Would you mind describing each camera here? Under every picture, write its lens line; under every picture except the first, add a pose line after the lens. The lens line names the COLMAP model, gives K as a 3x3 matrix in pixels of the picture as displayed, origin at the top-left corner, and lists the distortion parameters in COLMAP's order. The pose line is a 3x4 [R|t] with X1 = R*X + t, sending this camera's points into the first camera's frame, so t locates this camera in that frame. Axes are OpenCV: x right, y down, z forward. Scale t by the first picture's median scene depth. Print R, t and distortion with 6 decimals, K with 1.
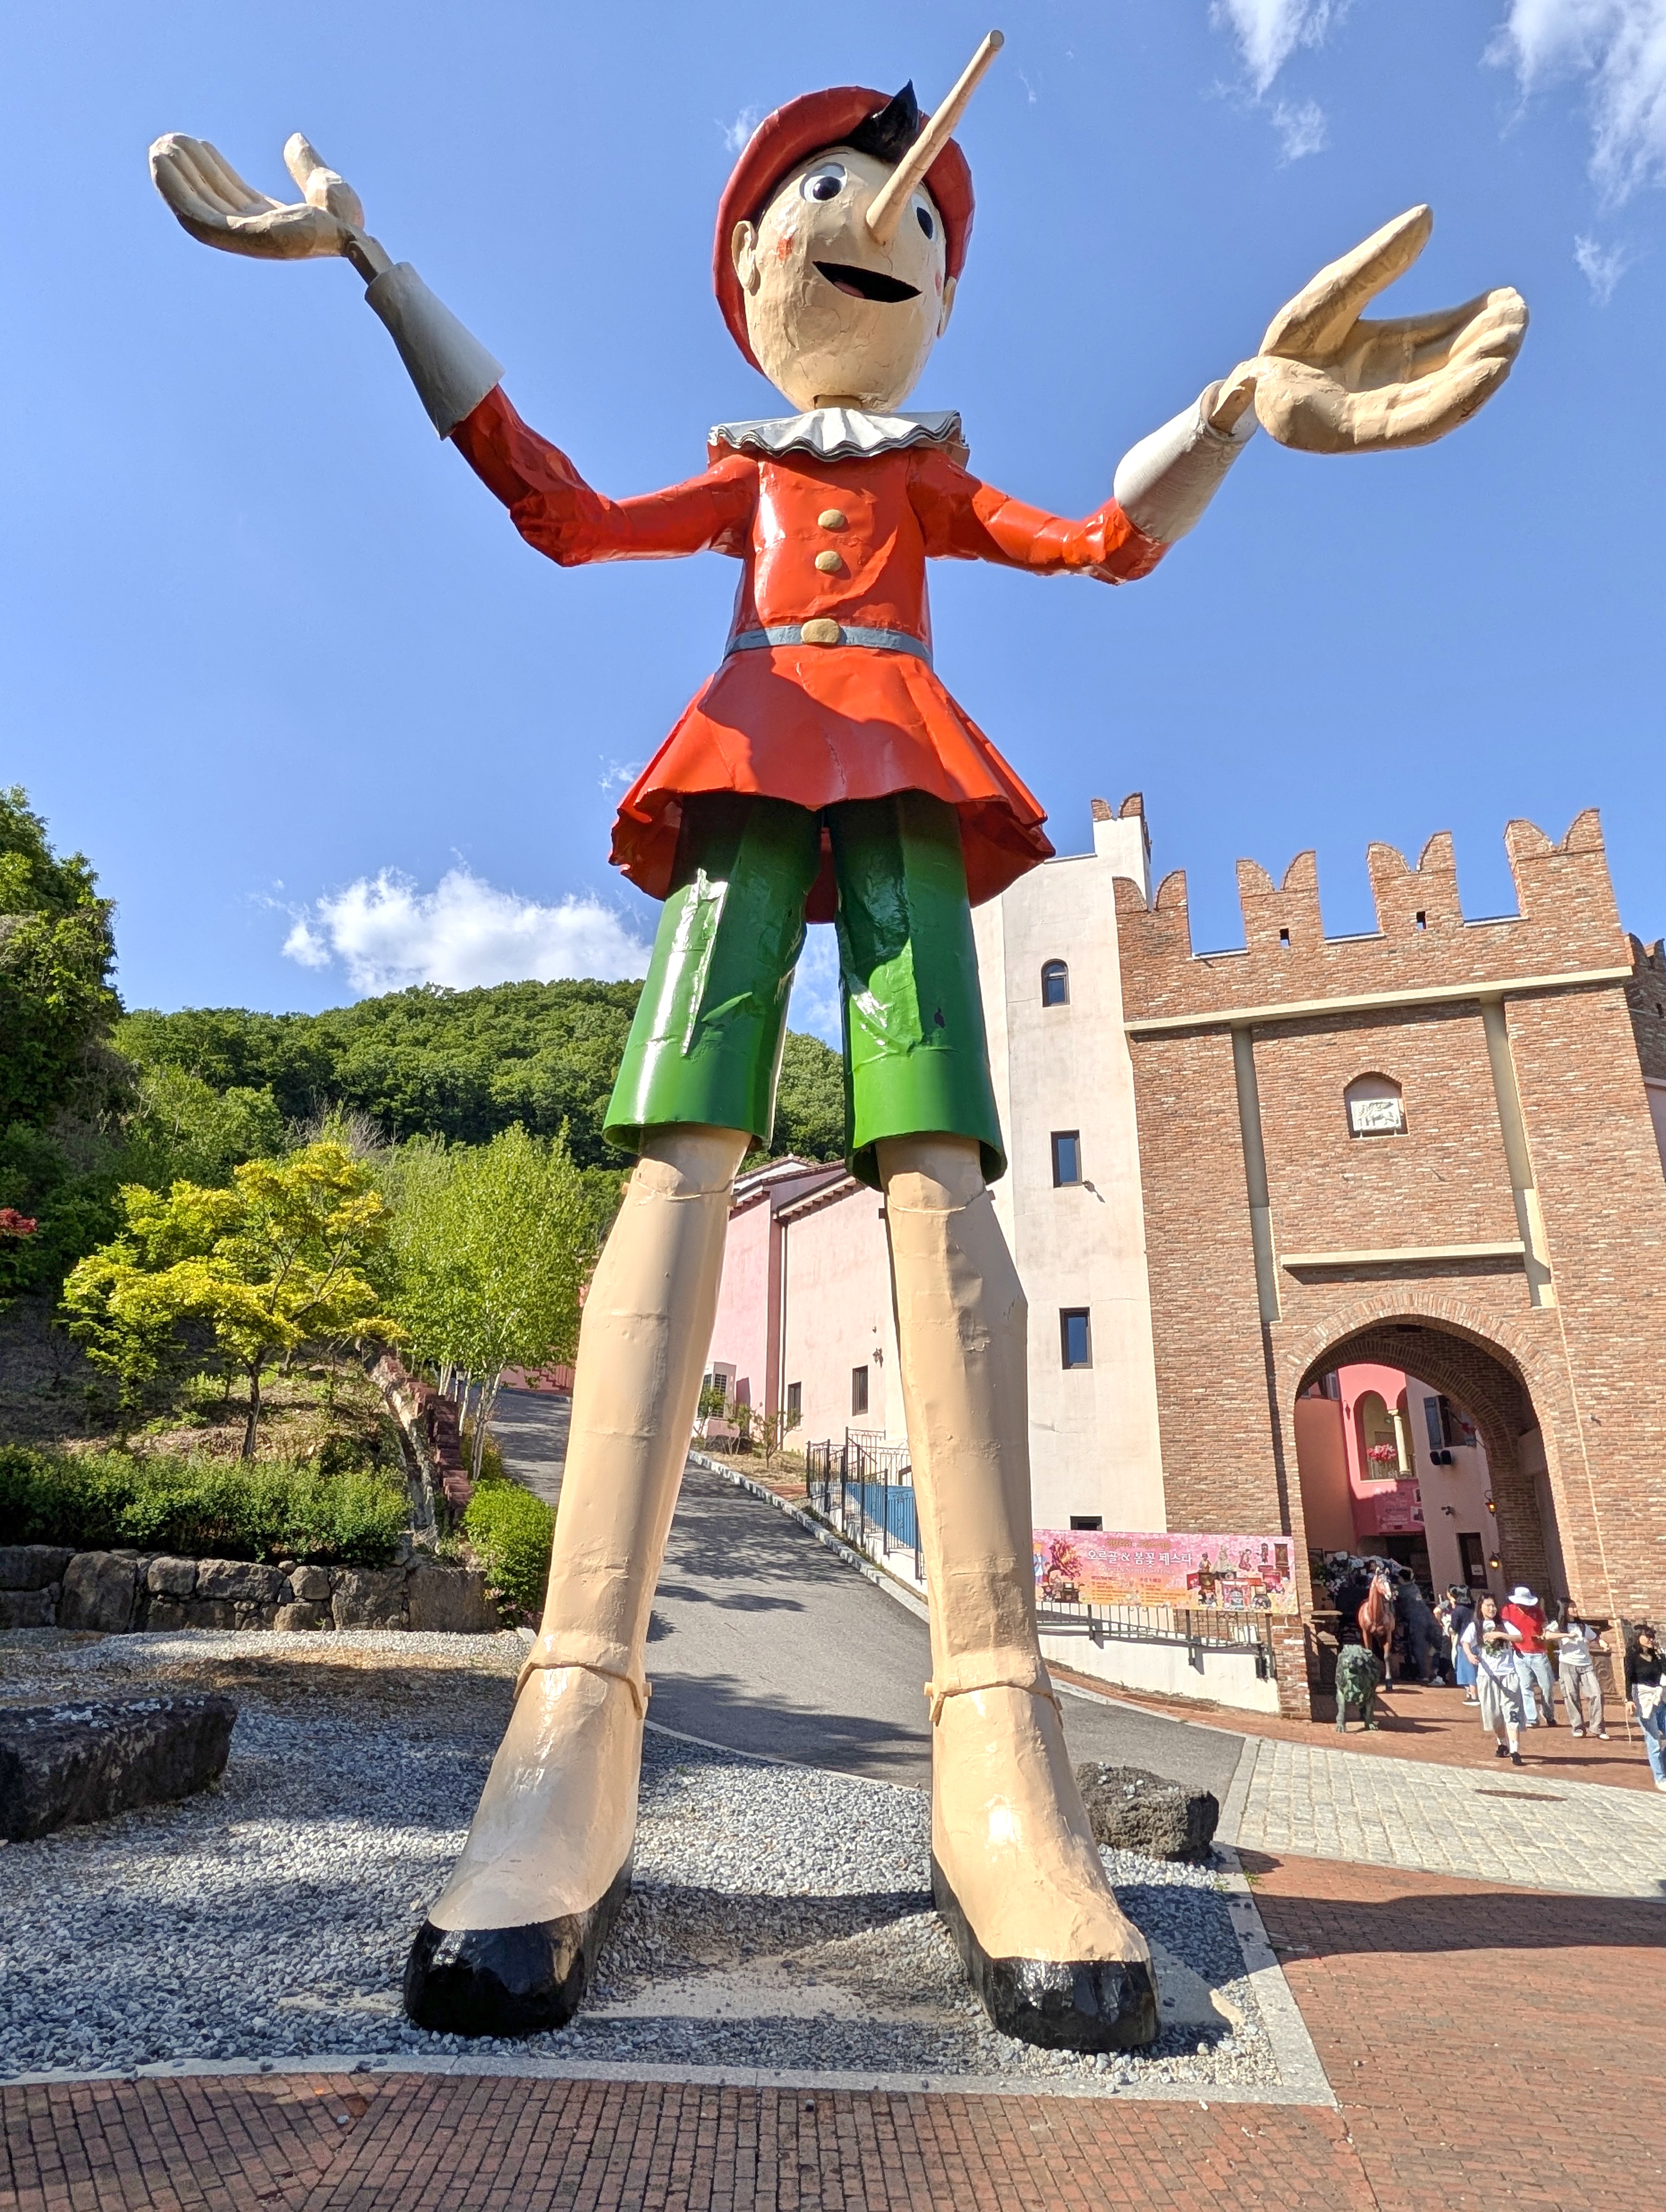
lens RADIAL K [[1299.5, 0, 821.9], [0, 1299.5, 1112.6], [0, 0, 1]] dist [-0.001568, -0.000169]
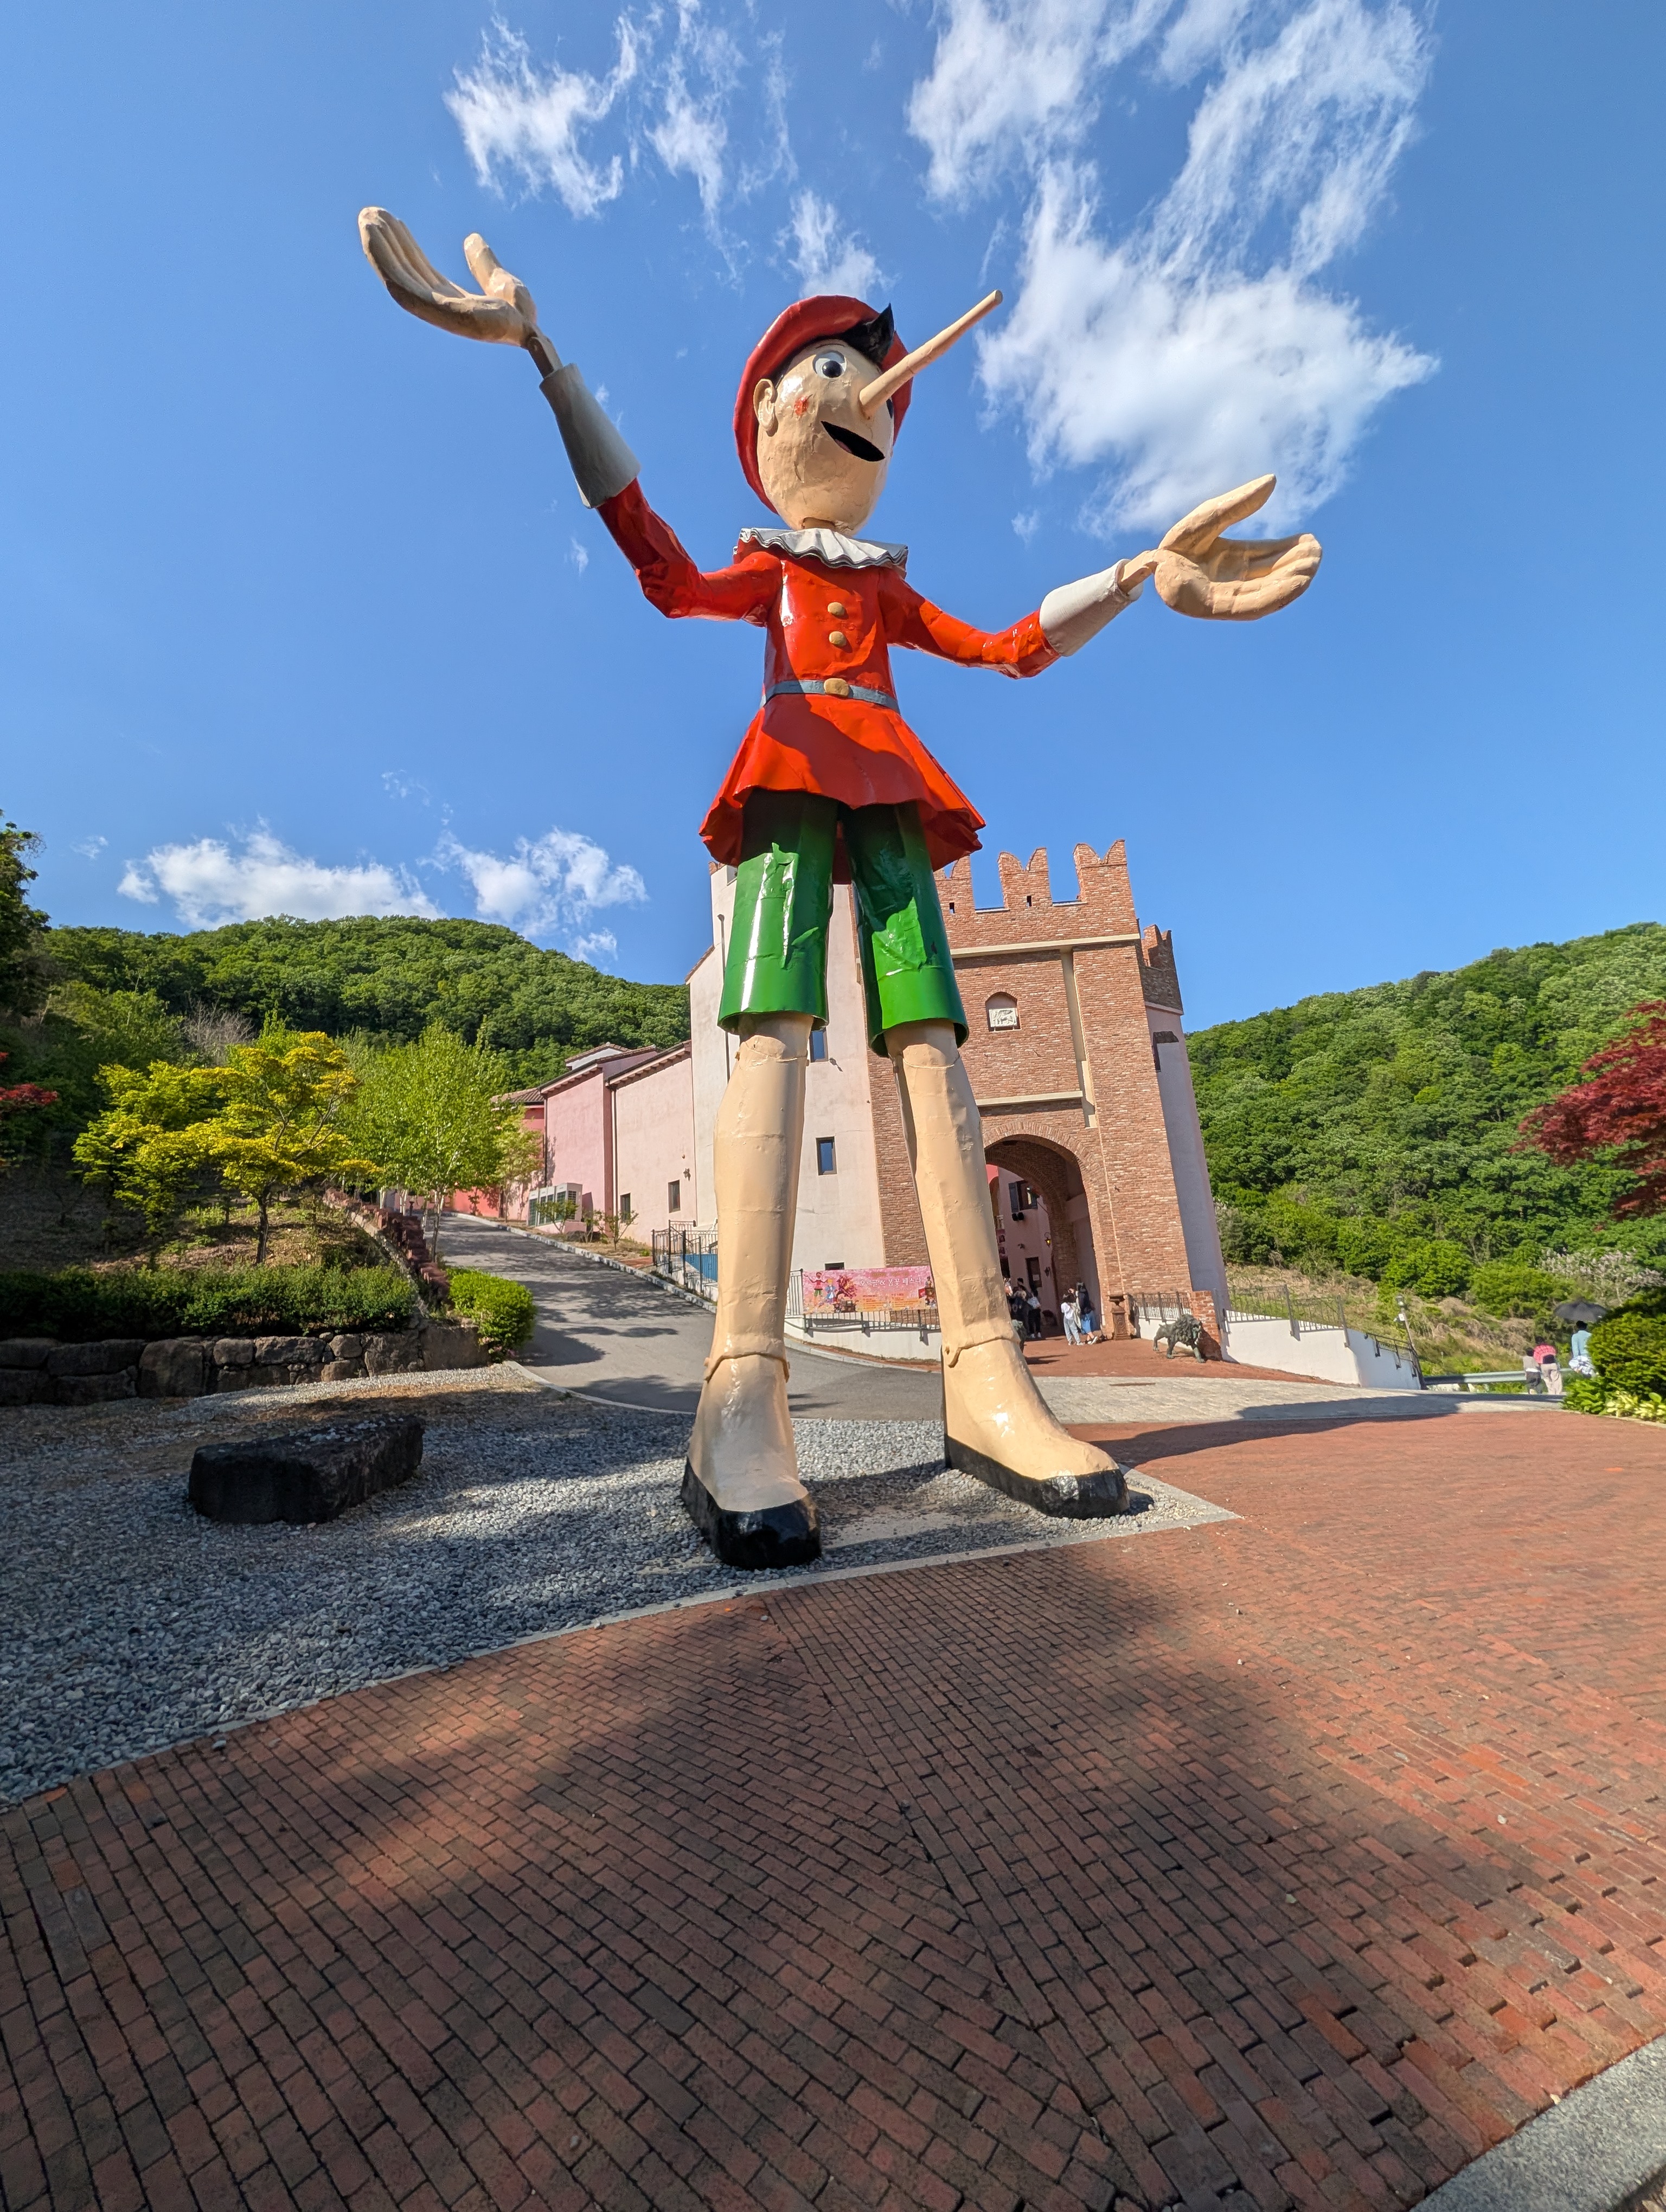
lens RADIAL K [[849.9, 0, 825.3], [0, 849.9, 1103.9], [0, 0, 1]] dist [-0.000214, 0.000985]
pose [[0.957982, -0.020587, 0.286089, -0.119360], [-0.008395, 0.994981, 0.099710, 0.005444], [-0.286706, -0.097922, 0.953001, 0.005169]]
